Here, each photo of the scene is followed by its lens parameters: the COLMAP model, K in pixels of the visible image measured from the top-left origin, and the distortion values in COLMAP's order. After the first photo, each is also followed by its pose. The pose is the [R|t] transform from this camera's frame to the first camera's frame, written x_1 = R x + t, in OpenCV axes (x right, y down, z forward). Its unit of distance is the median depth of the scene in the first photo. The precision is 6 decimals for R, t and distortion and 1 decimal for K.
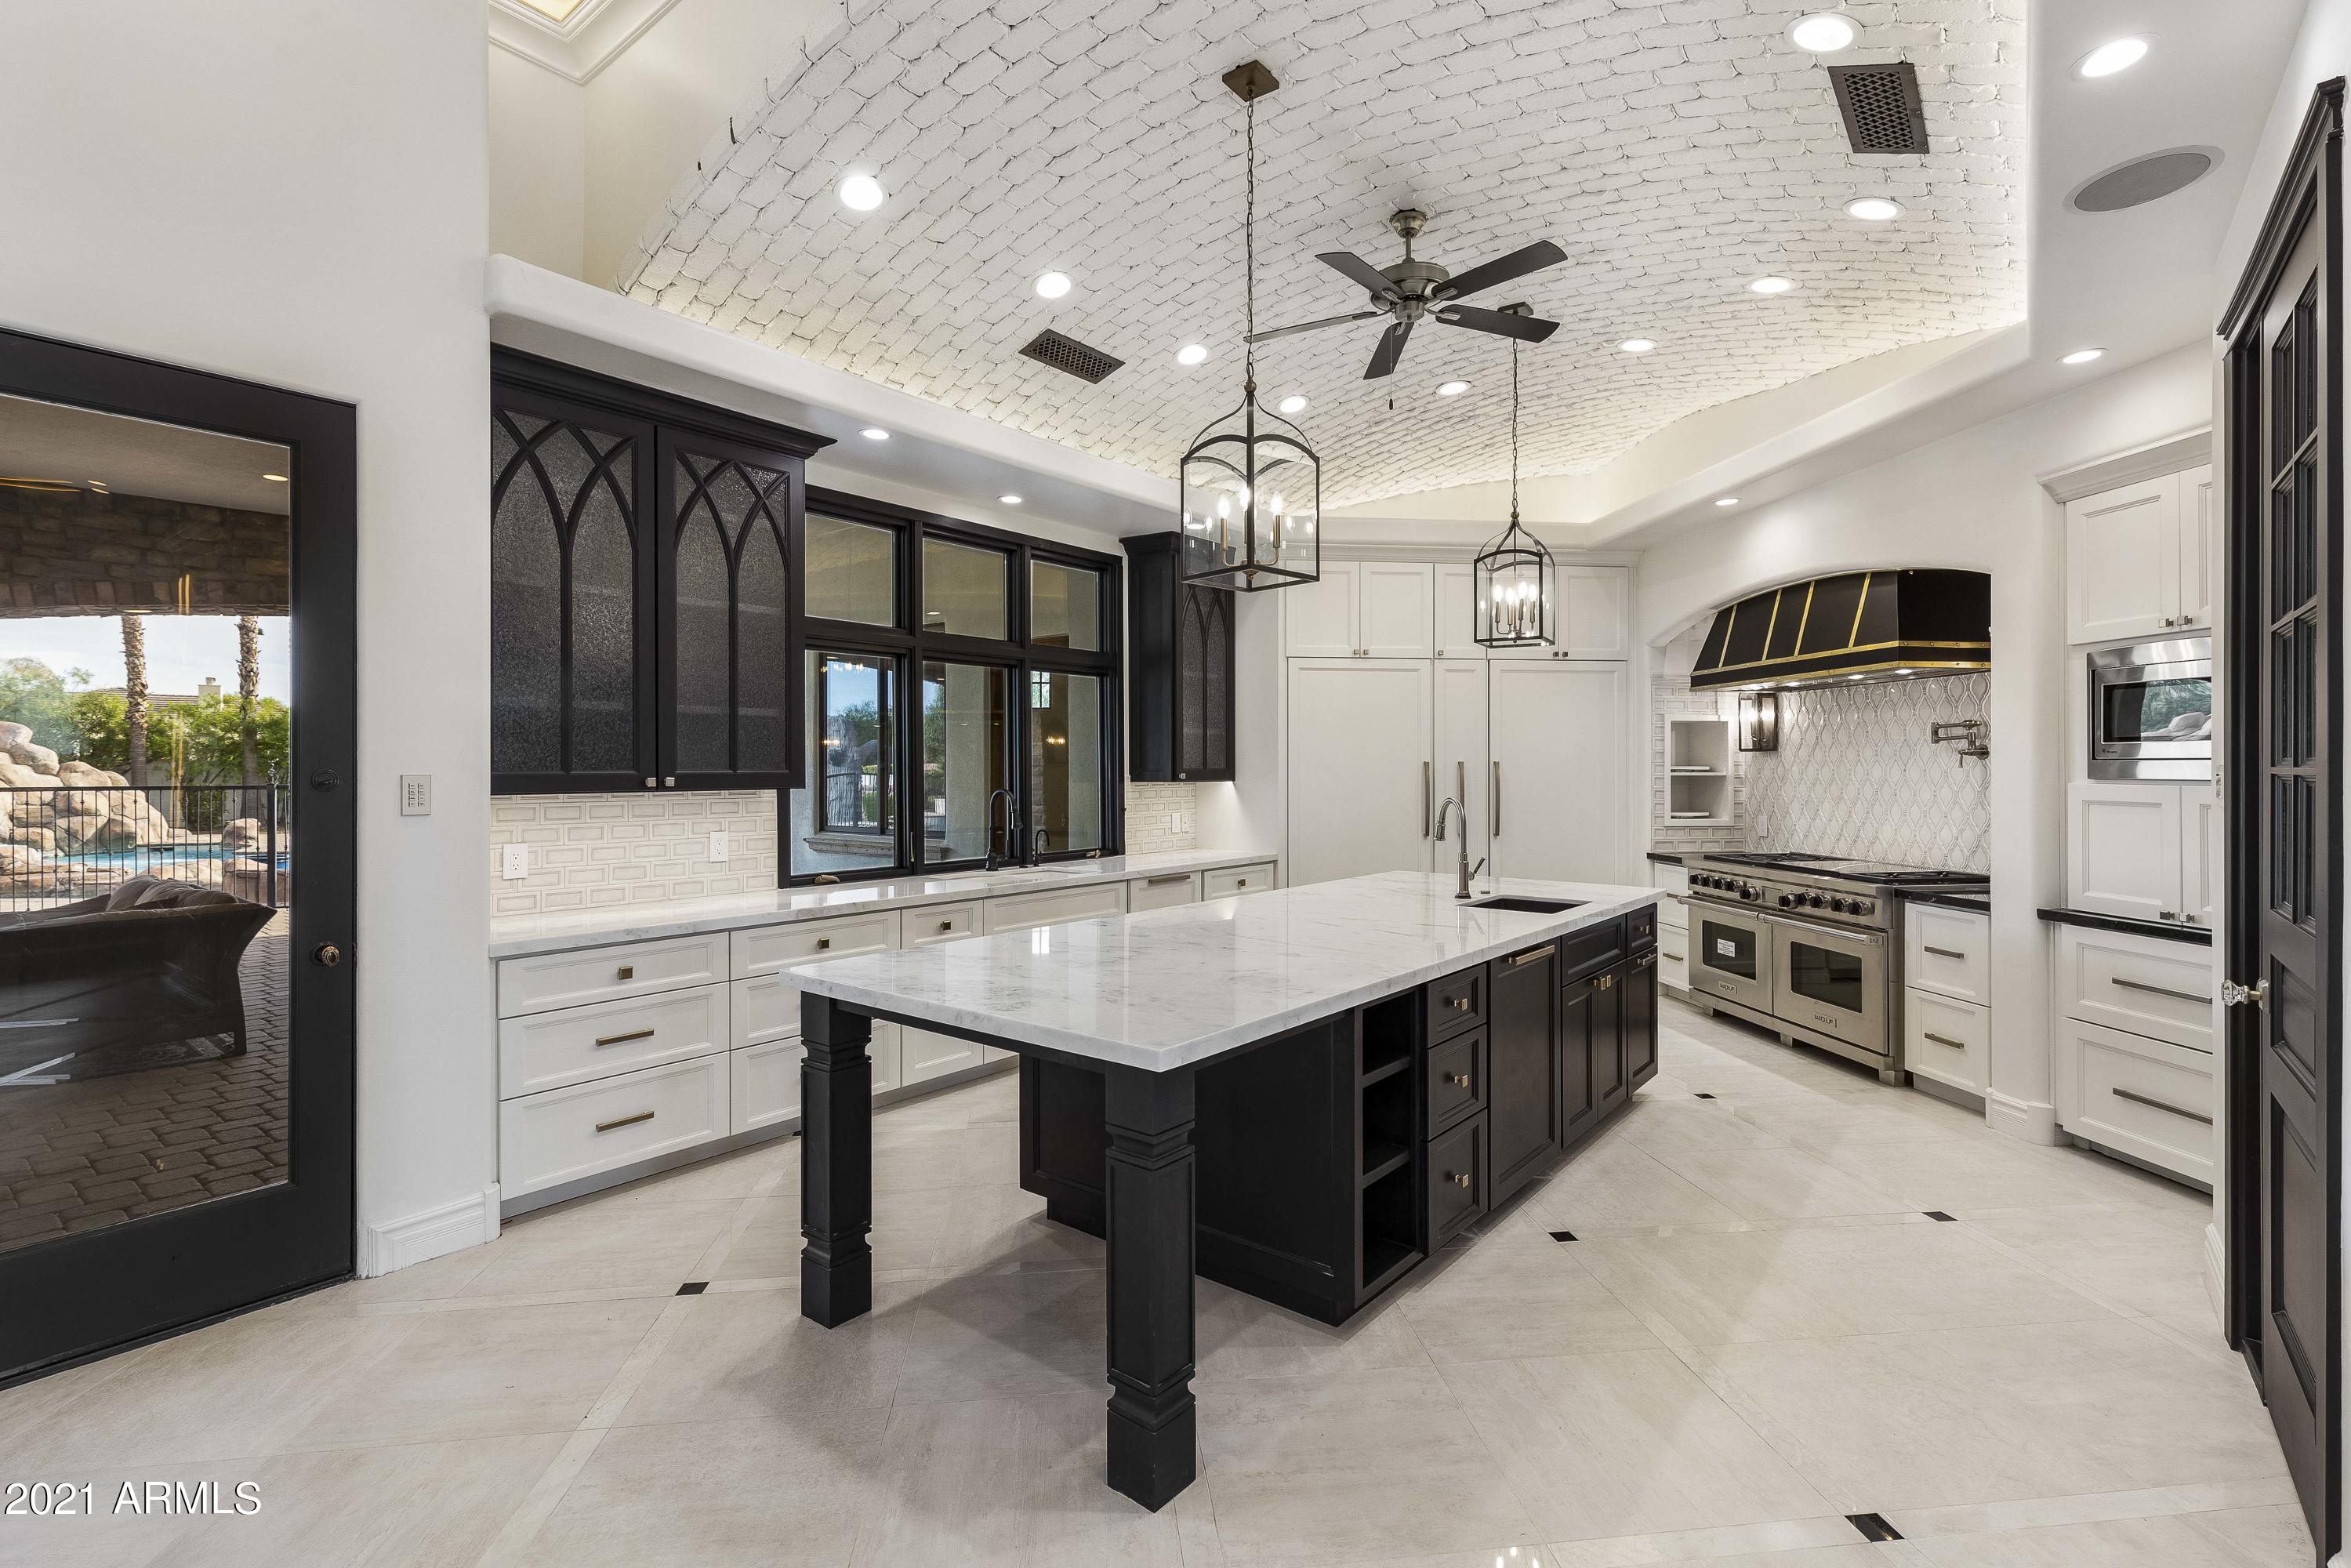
lens RADIAL K [[1073.6, 0, 1187.2], [0, 1073.6, 751.2], [0, 0, 1]] dist [-0.001057, -0.000300]
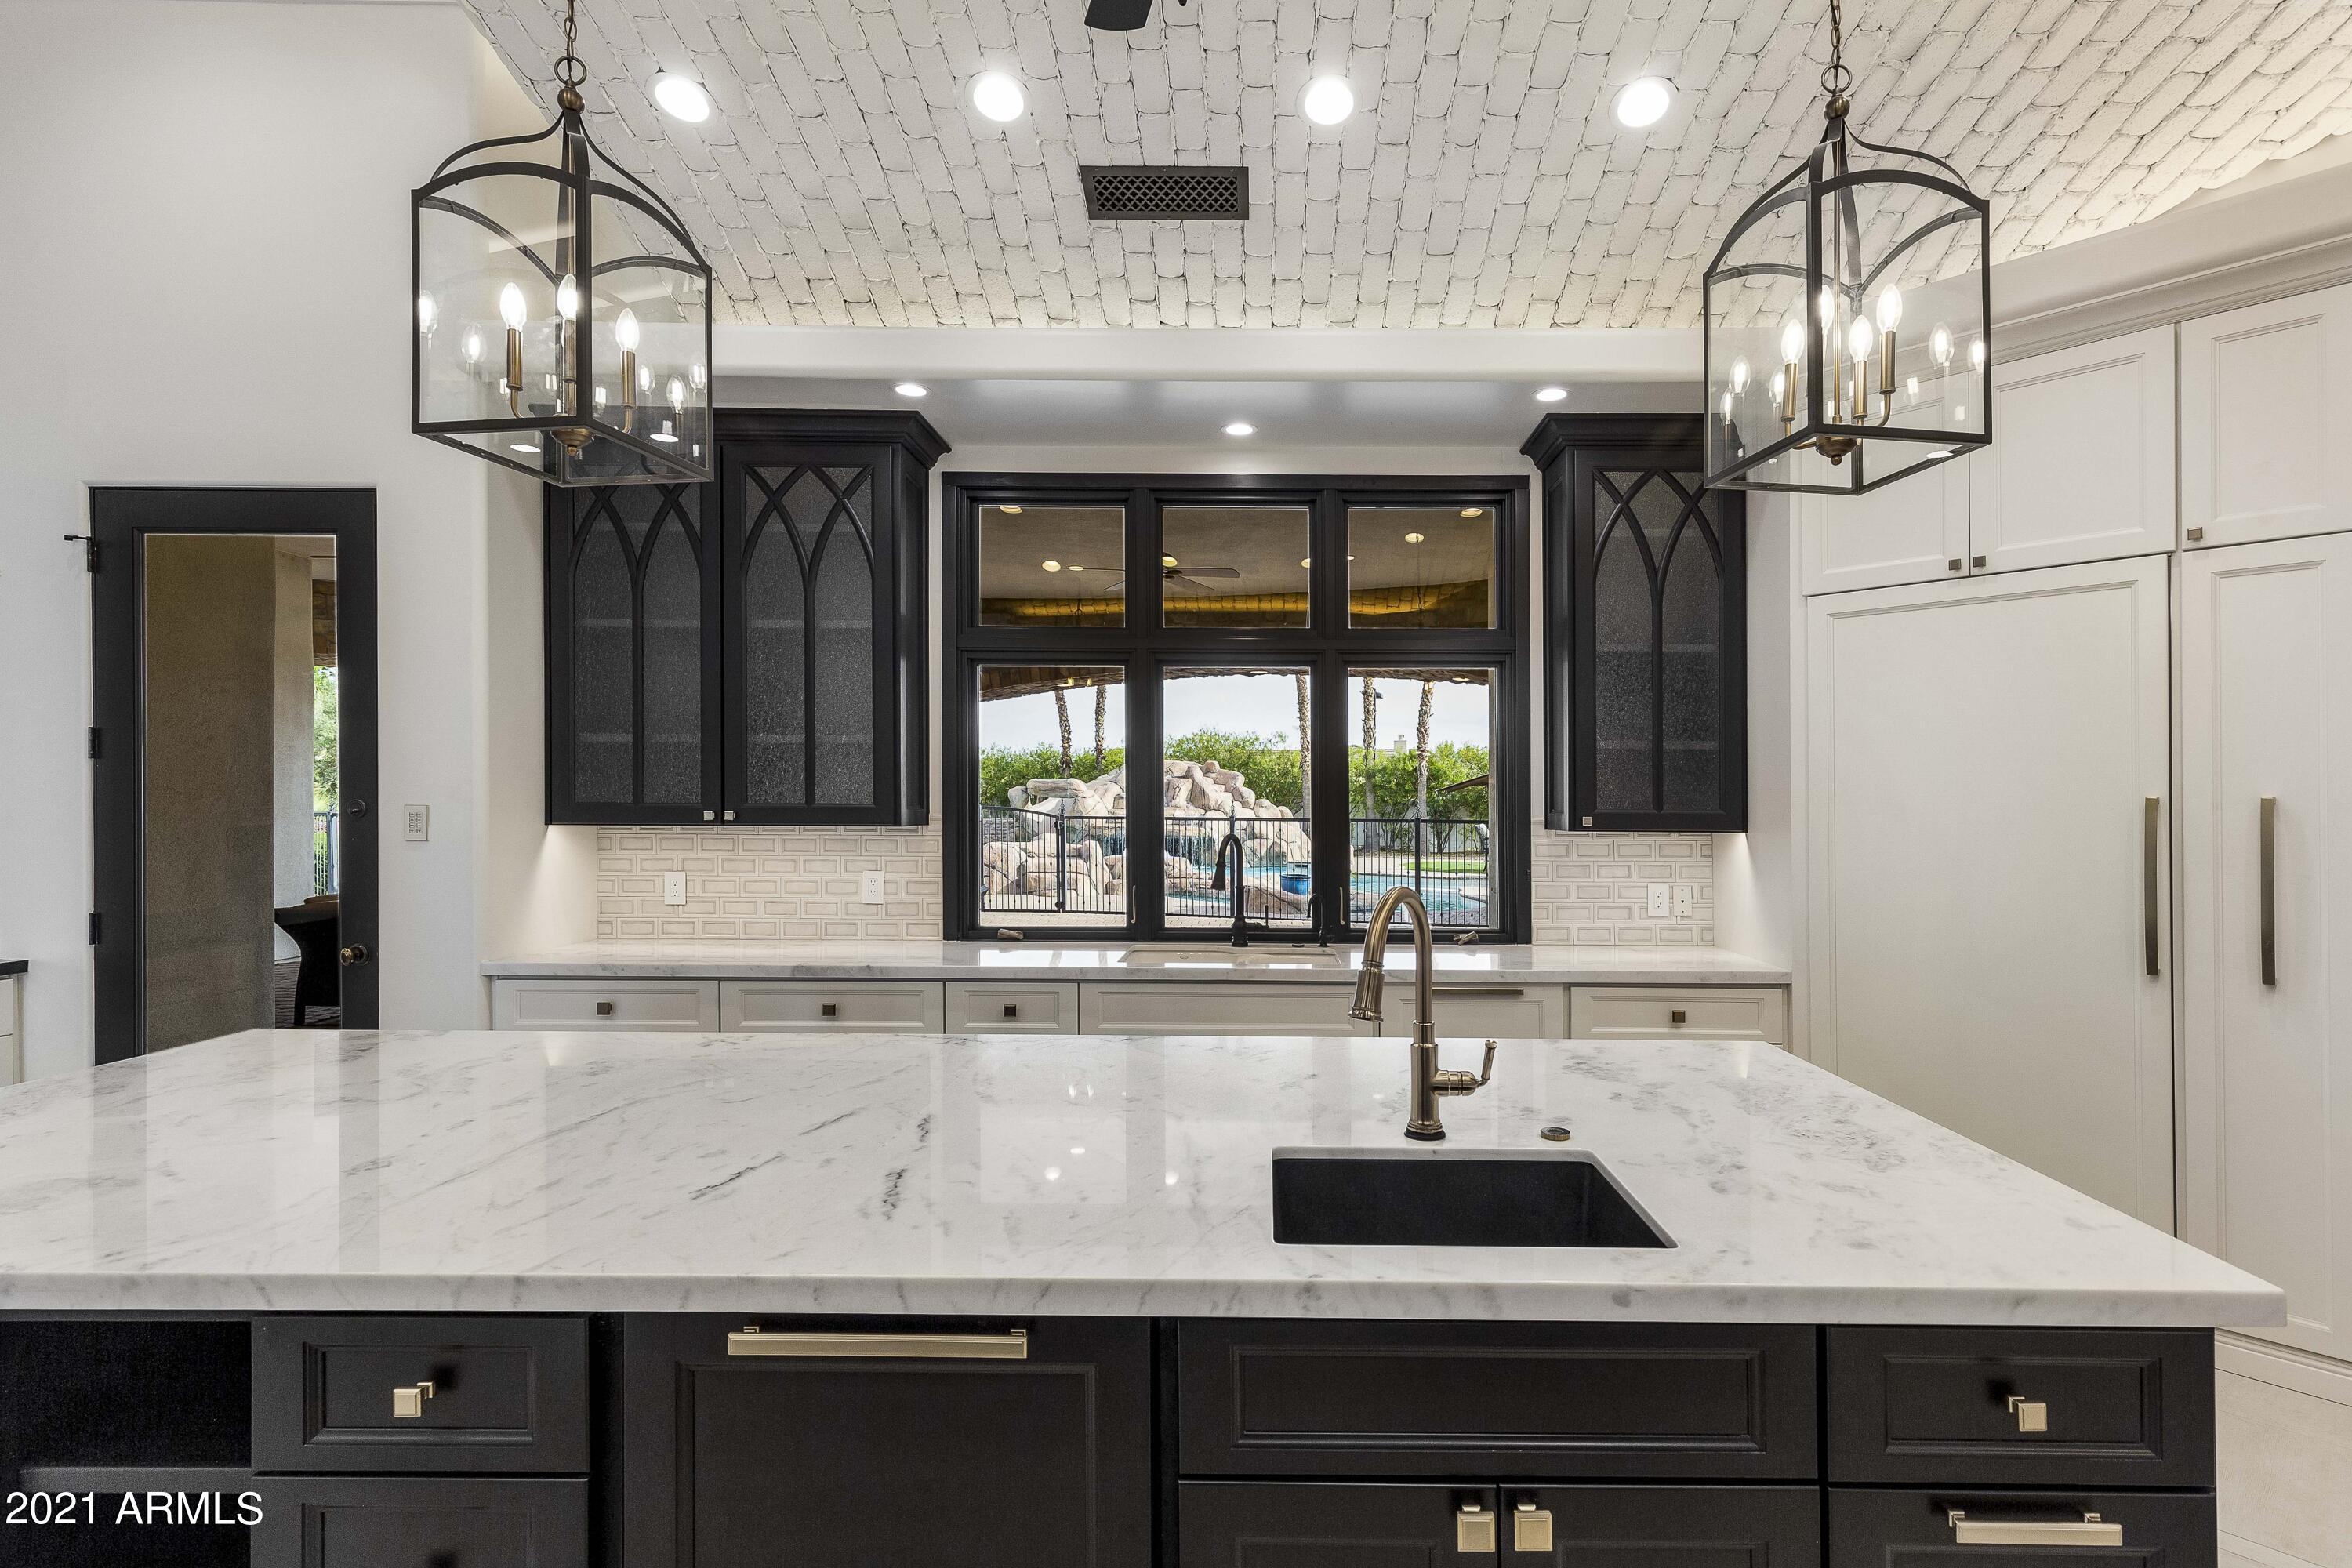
lens RADIAL K [[1123.1, 0, 1340.4], [0, 1123.1, 795.1], [0, 0, 1]] dist [-0.000703, -0.000598]
pose [[0.615126, -0.001651, -0.788427, 0.478531], [0.004540, 0.999989, 0.001449, 0.008485], [0.788416, -0.004470, 0.615126, 0.609705]]
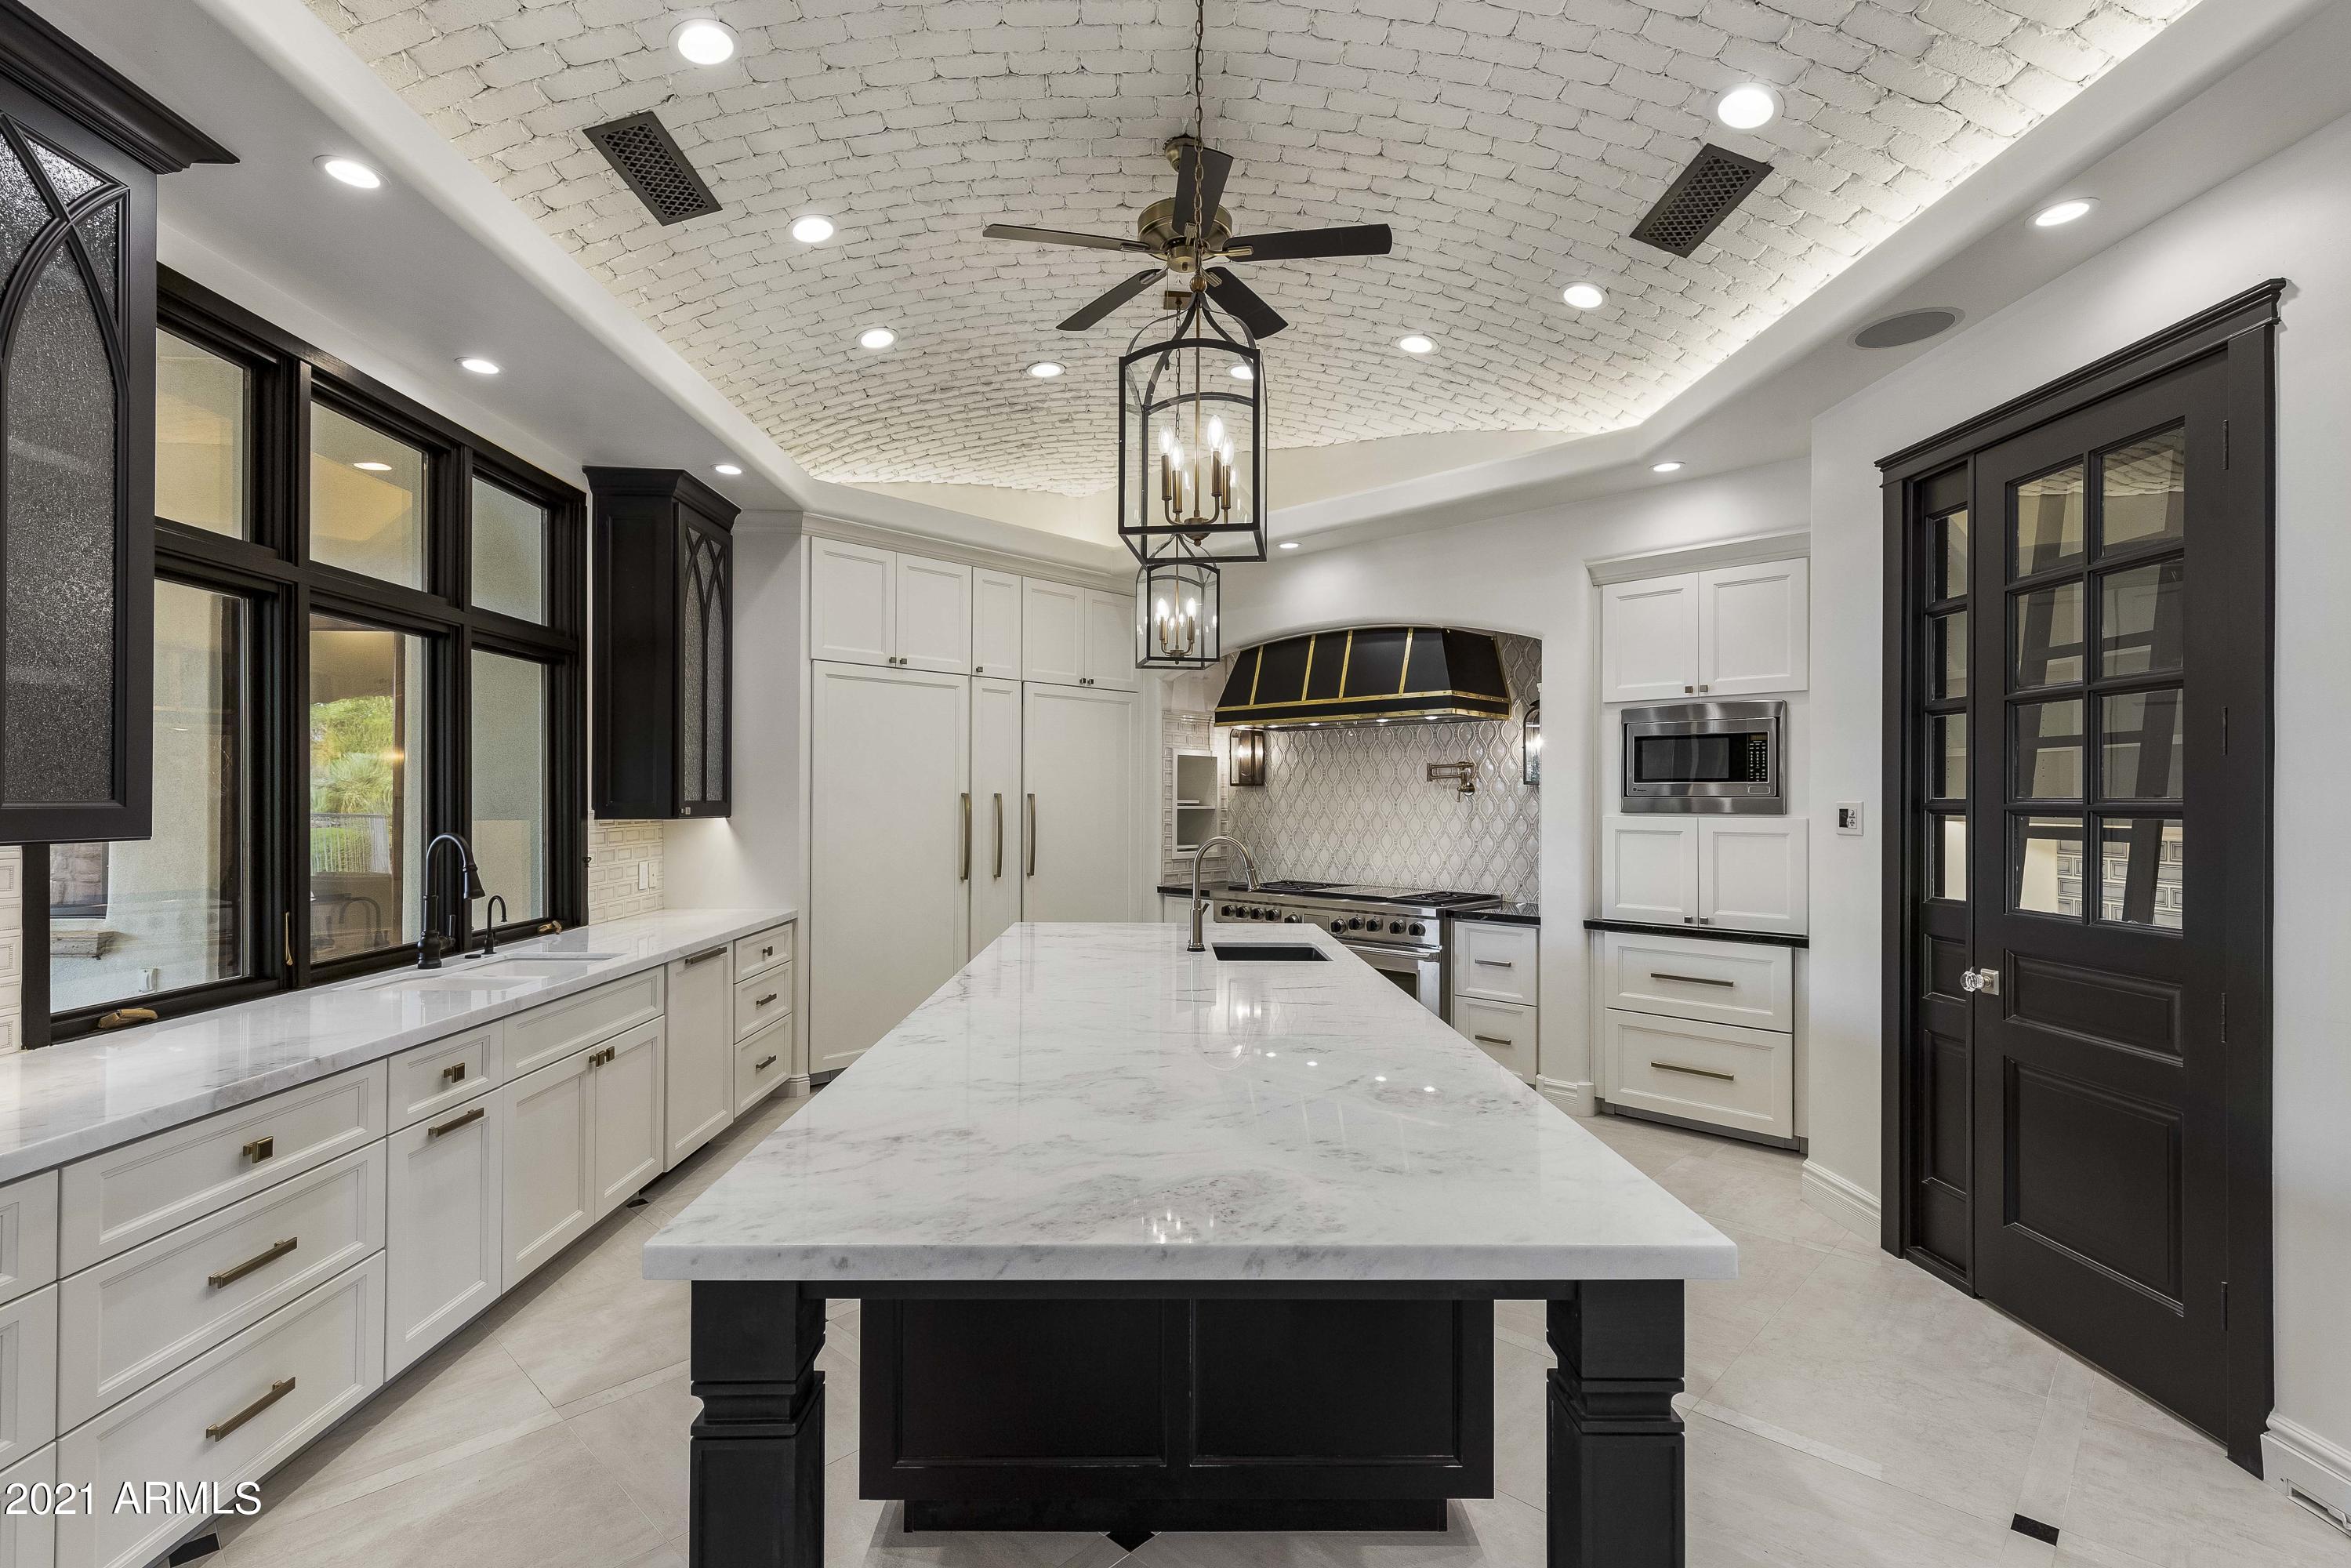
lens RADIAL K [[1093.2, 0, 1175.5], [0, 1093.2, 784.0], [0, 0, 1]] dist [0.004326, -0.000064]
pose [[0.774903, 0.012821, 0.631950, -0.261042], [-0.013392, 0.999903, -0.003863, 0.003945], [-0.631938, -0.005470, 0.774999, 0.263369]]
